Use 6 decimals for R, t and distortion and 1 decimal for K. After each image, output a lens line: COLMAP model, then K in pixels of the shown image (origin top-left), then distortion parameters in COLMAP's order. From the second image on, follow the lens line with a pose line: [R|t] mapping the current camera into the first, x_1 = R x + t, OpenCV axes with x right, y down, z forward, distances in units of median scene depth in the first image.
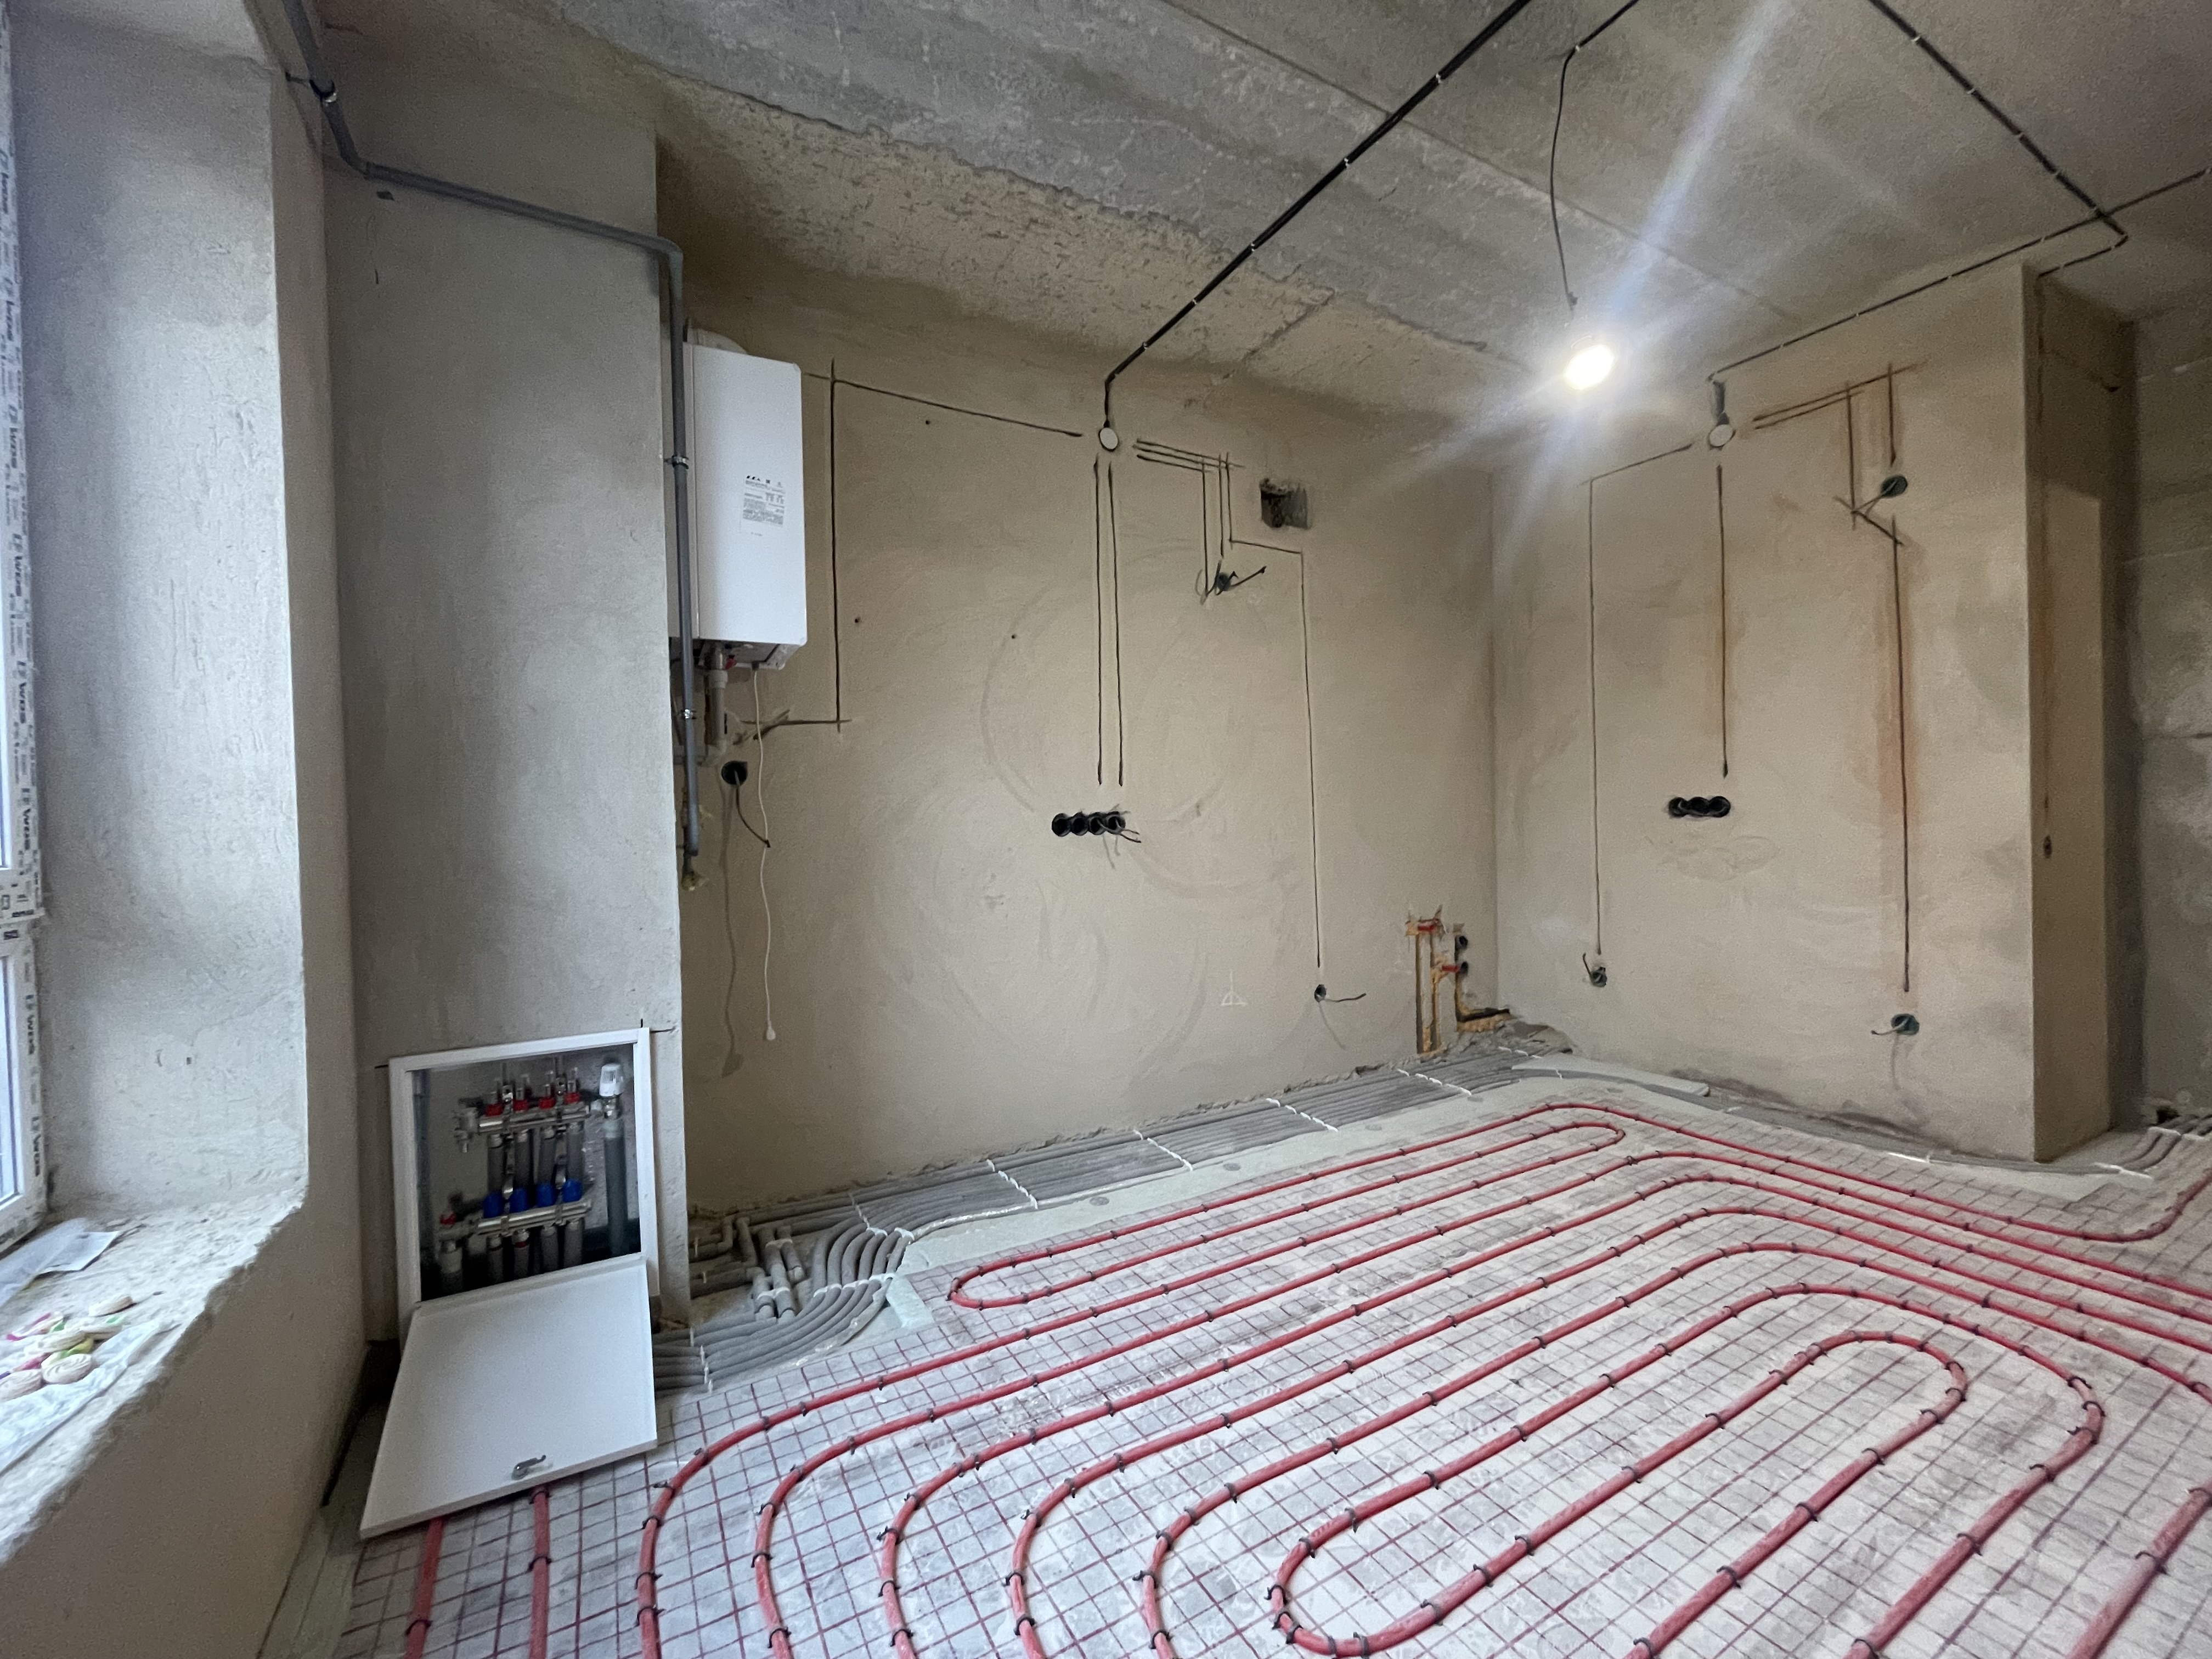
lens RADIAL K [[891.0, 0, 1091.0], [0, 891.0, 828.8], [0, 0, 1]] dist [-0.000922, 0.000113]
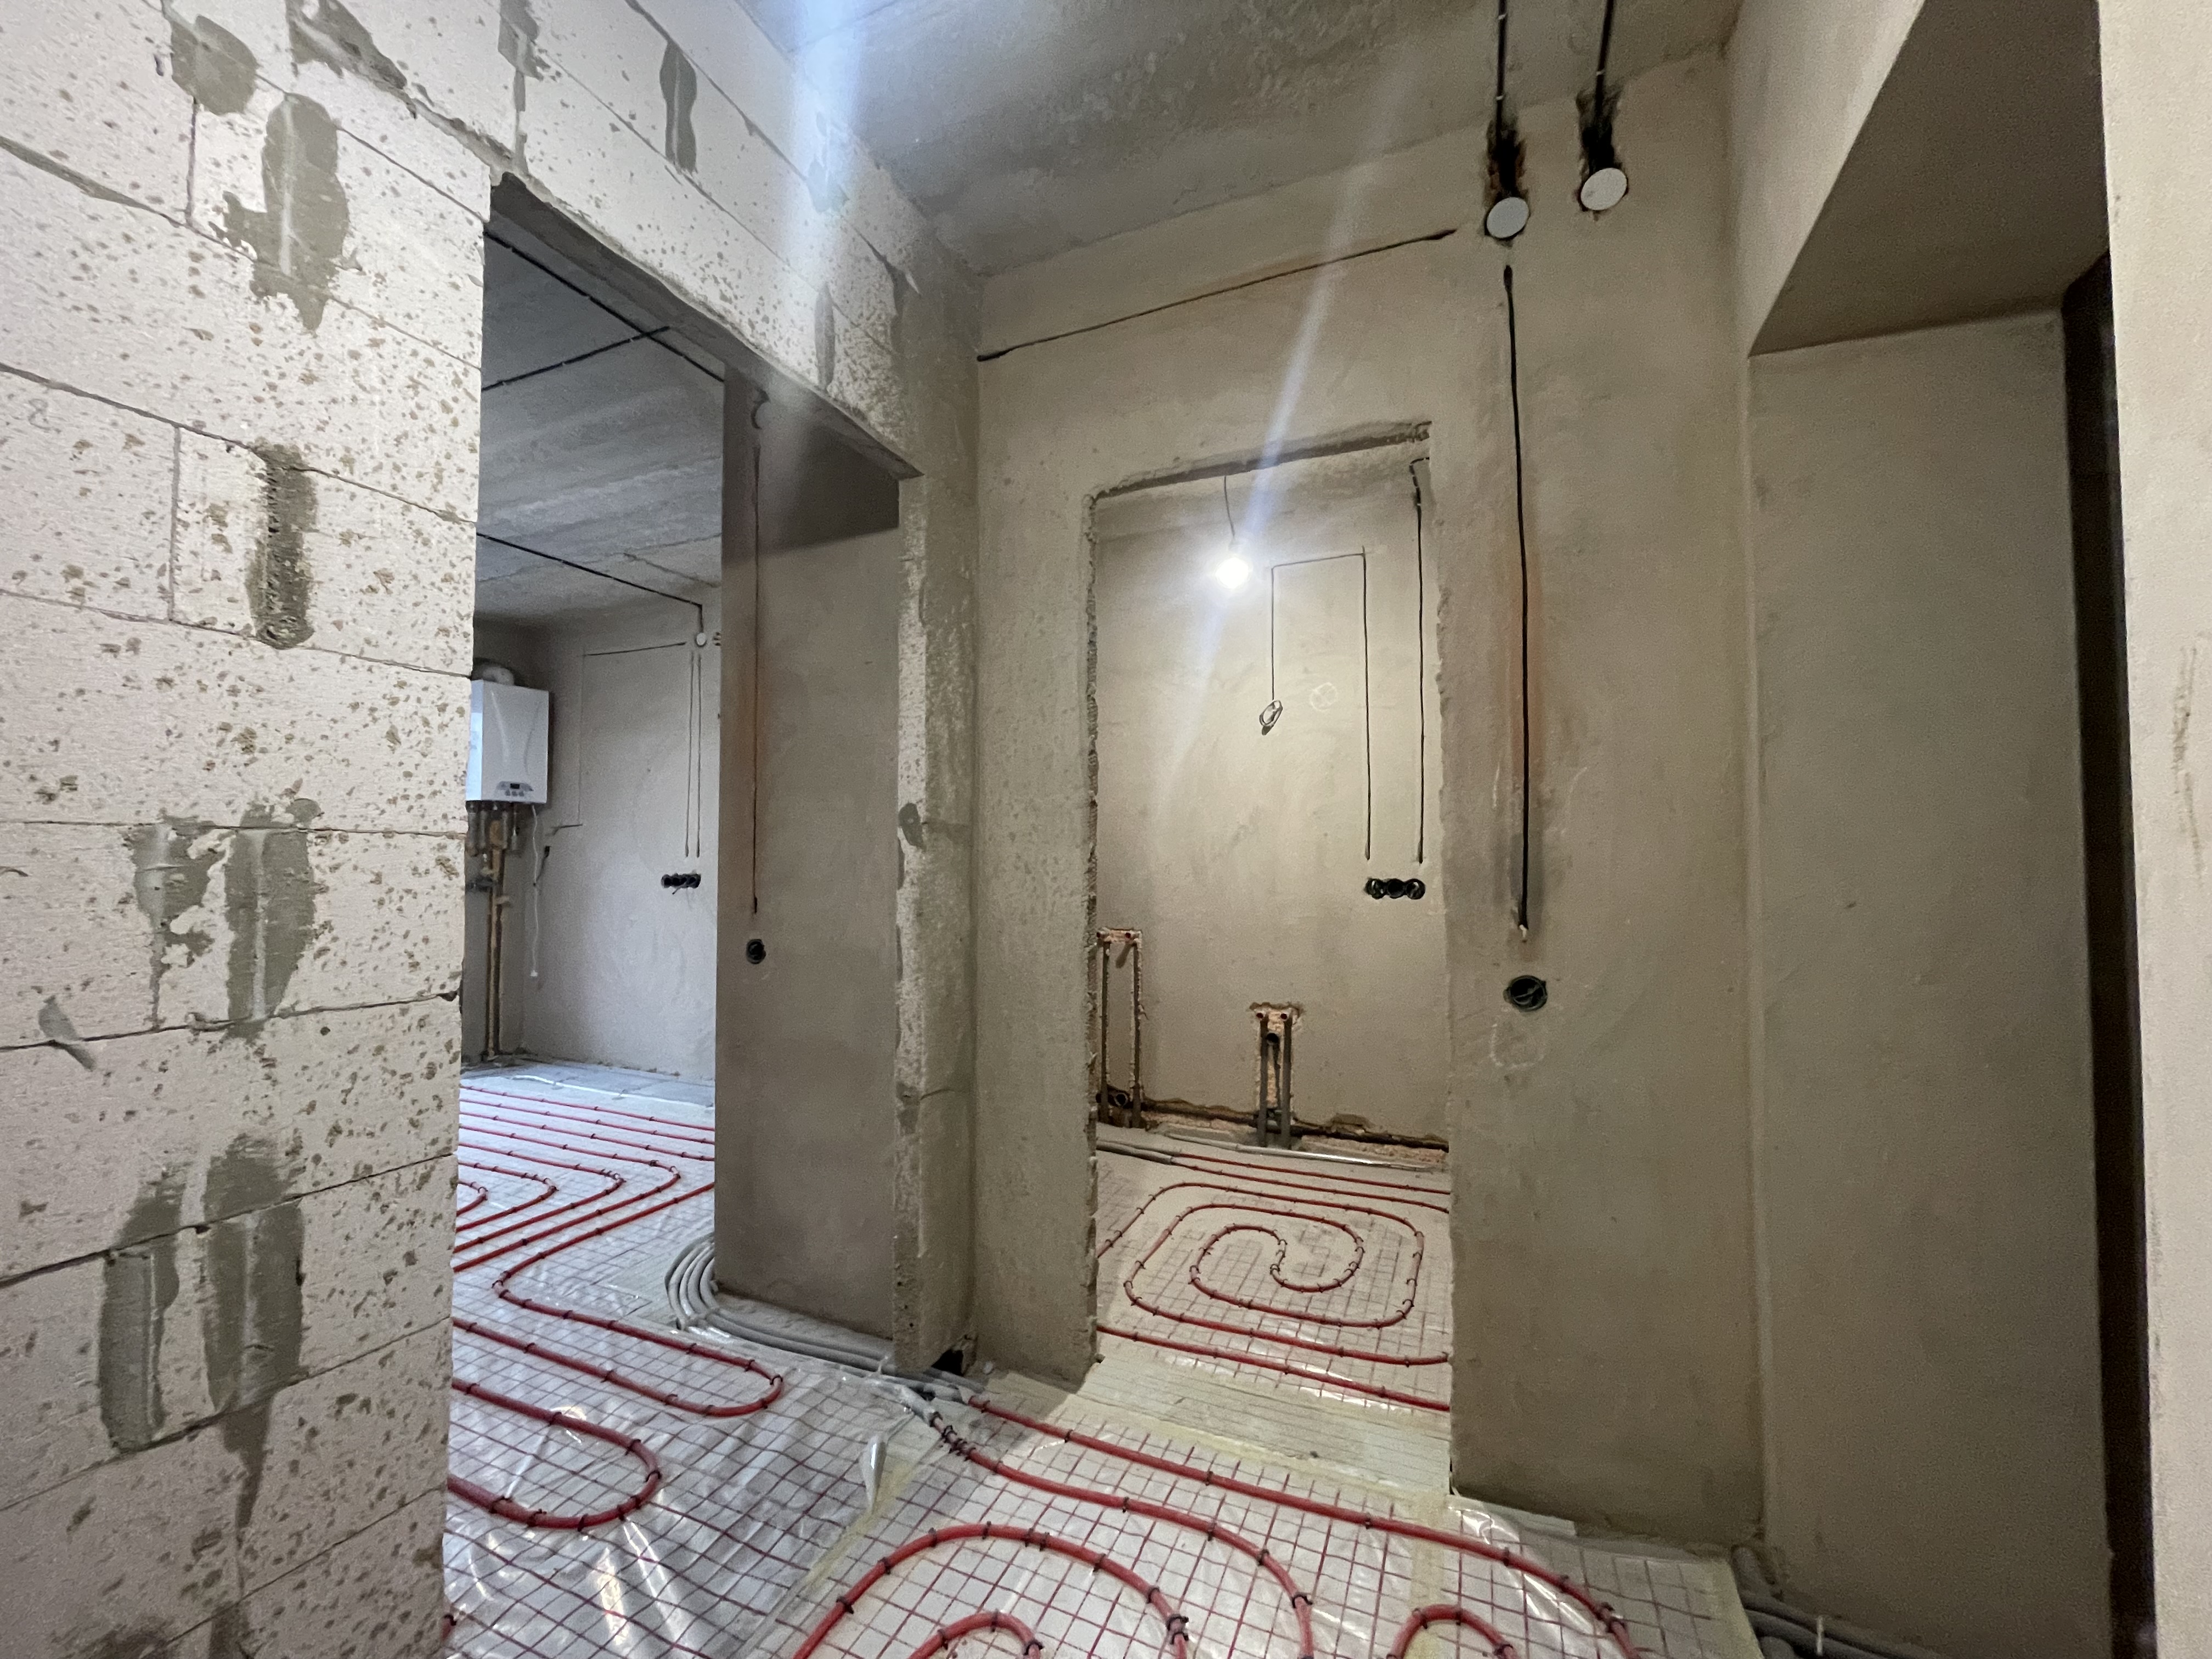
lens RADIAL K [[891.0, 0, 1087.1], [0, 891.0, 832.3], [0, 0, 1]] dist [-0.000922, 0.000113]
pose [[0.600879, -0.001287, -0.799339, 1.739018], [-0.023667, 0.999532, -0.019400, -0.080319], [0.798990, 0.030575, 0.600567, 0.618060]]
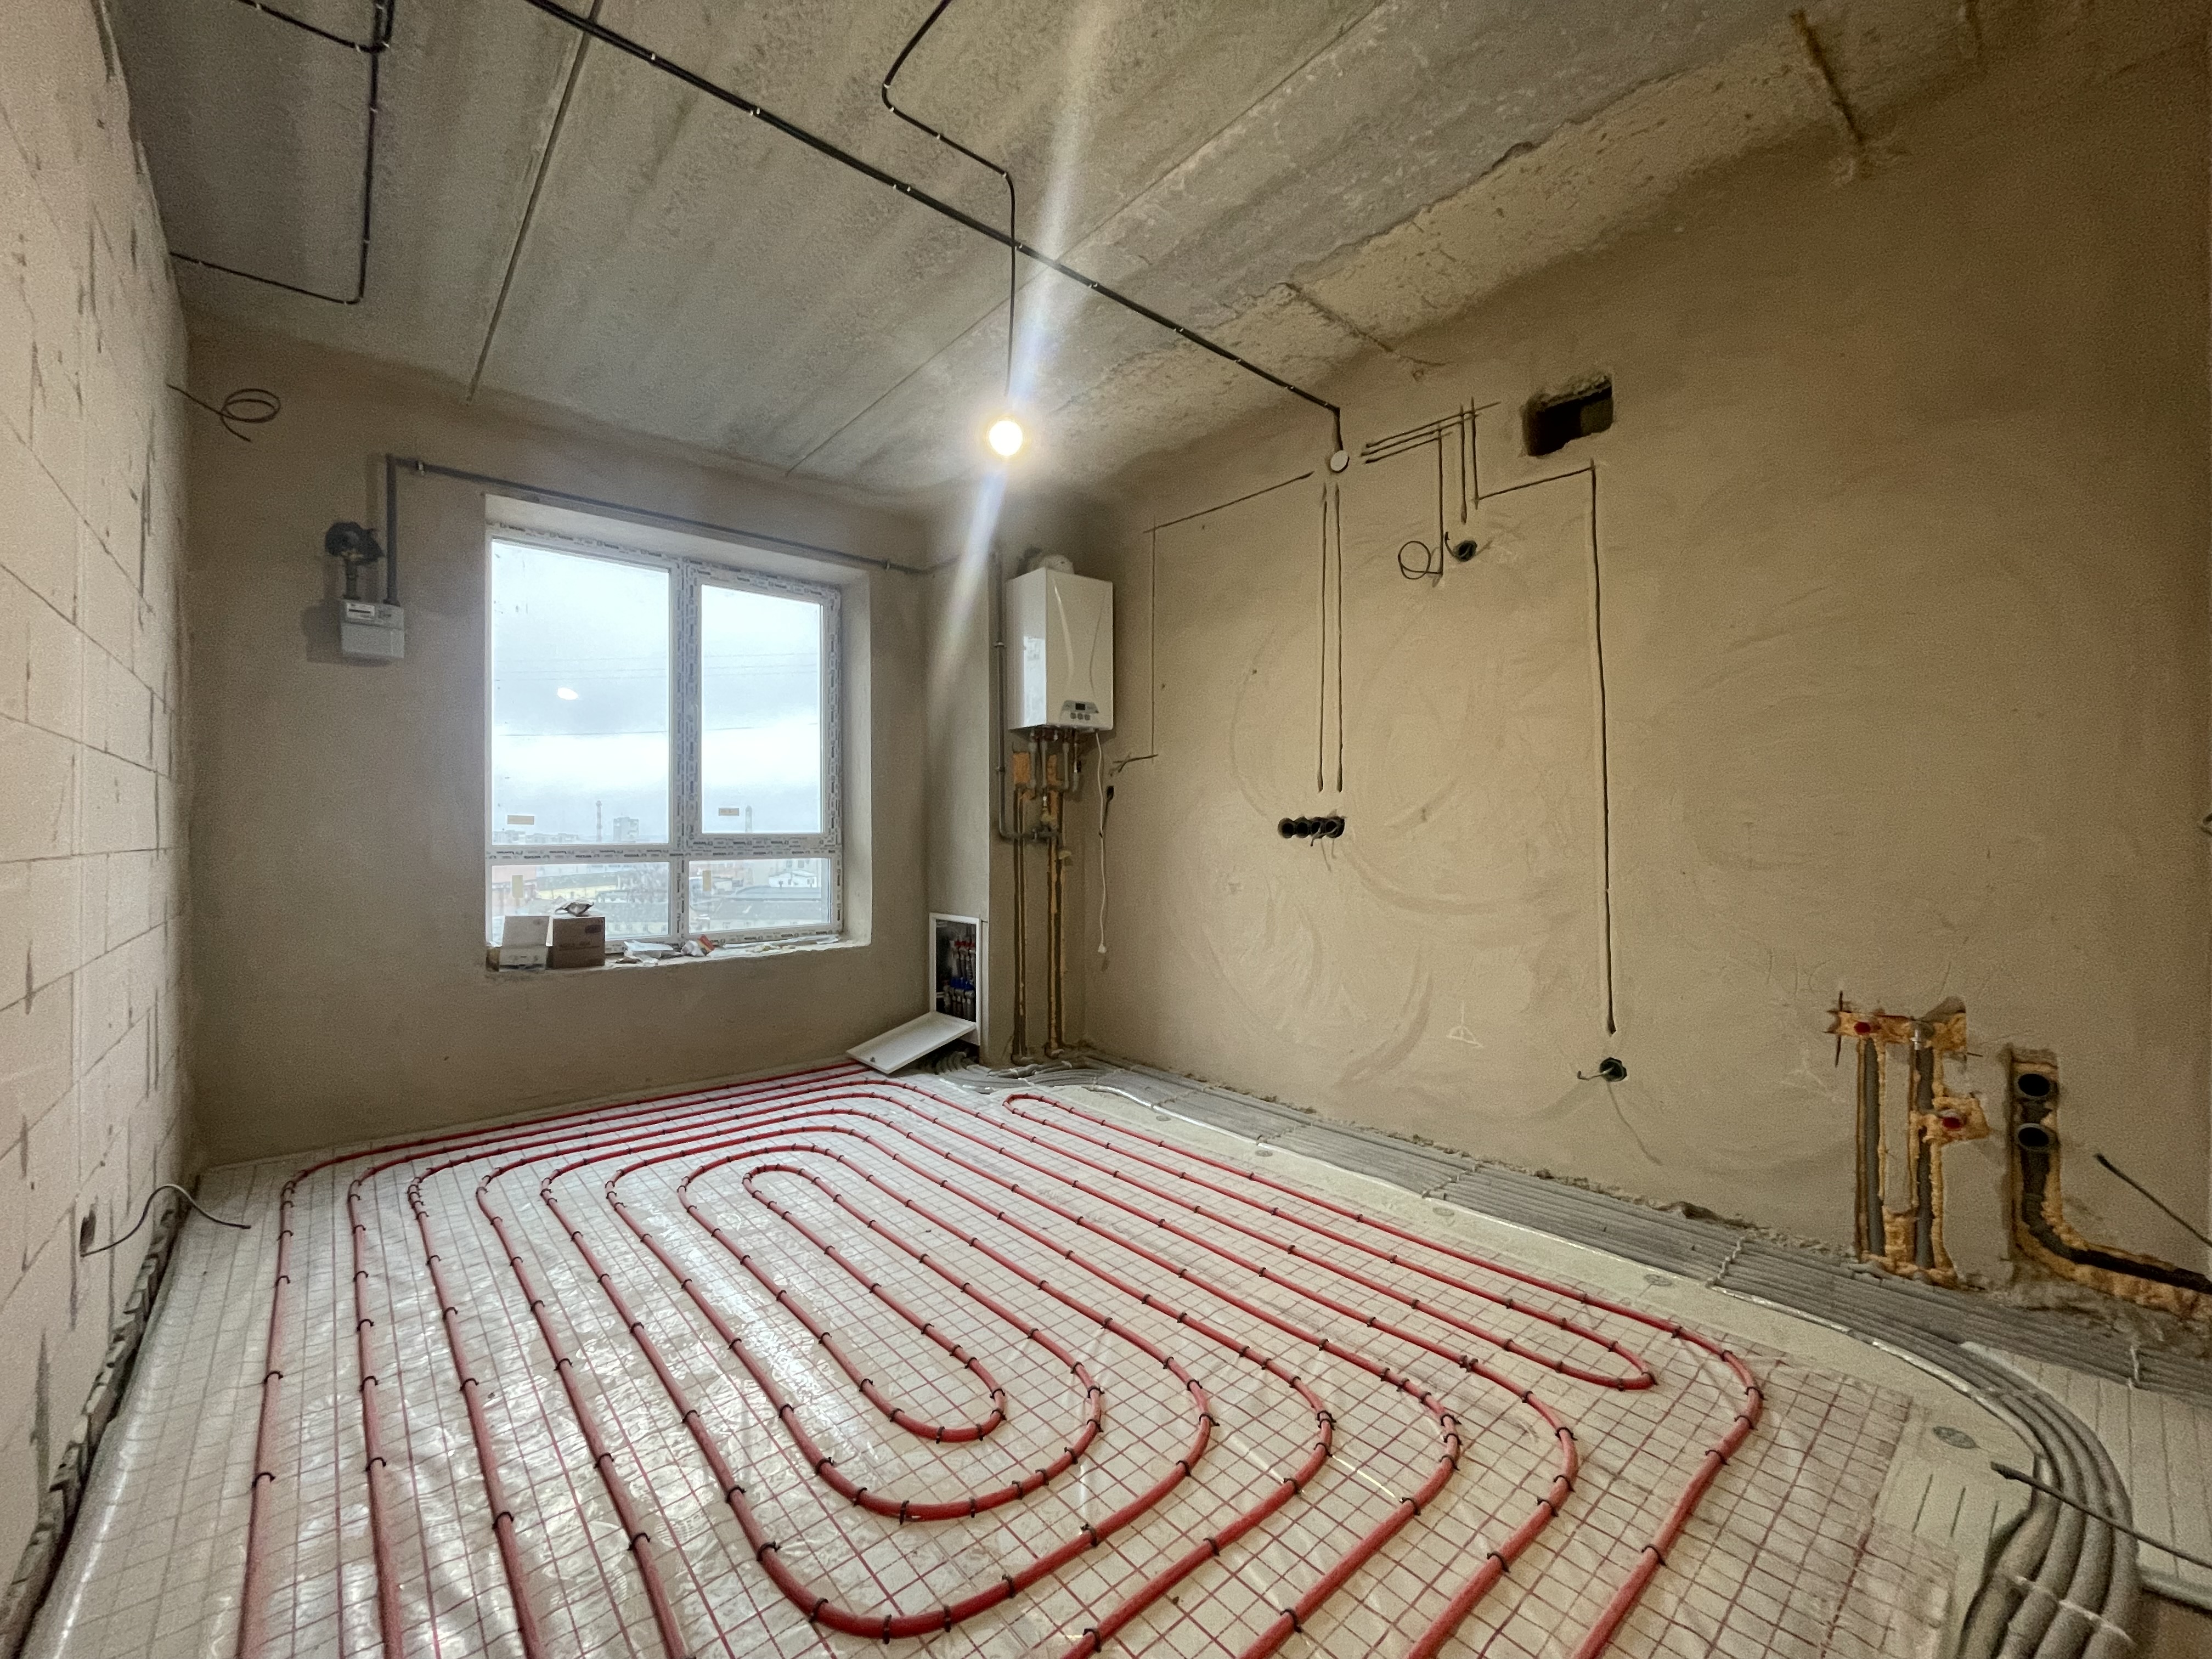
lens RADIAL K [[891.0, 0, 1097.6], [0, 891.0, 831.9], [0, 0, 1]] dist [-0.000922, 0.000113]
pose [[0.210690, 0.025624, -0.977217, 1.015652], [-0.012794, 0.999643, 0.023453, -0.022706], [0.977469, 0.007561, 0.210942, 0.515925]]
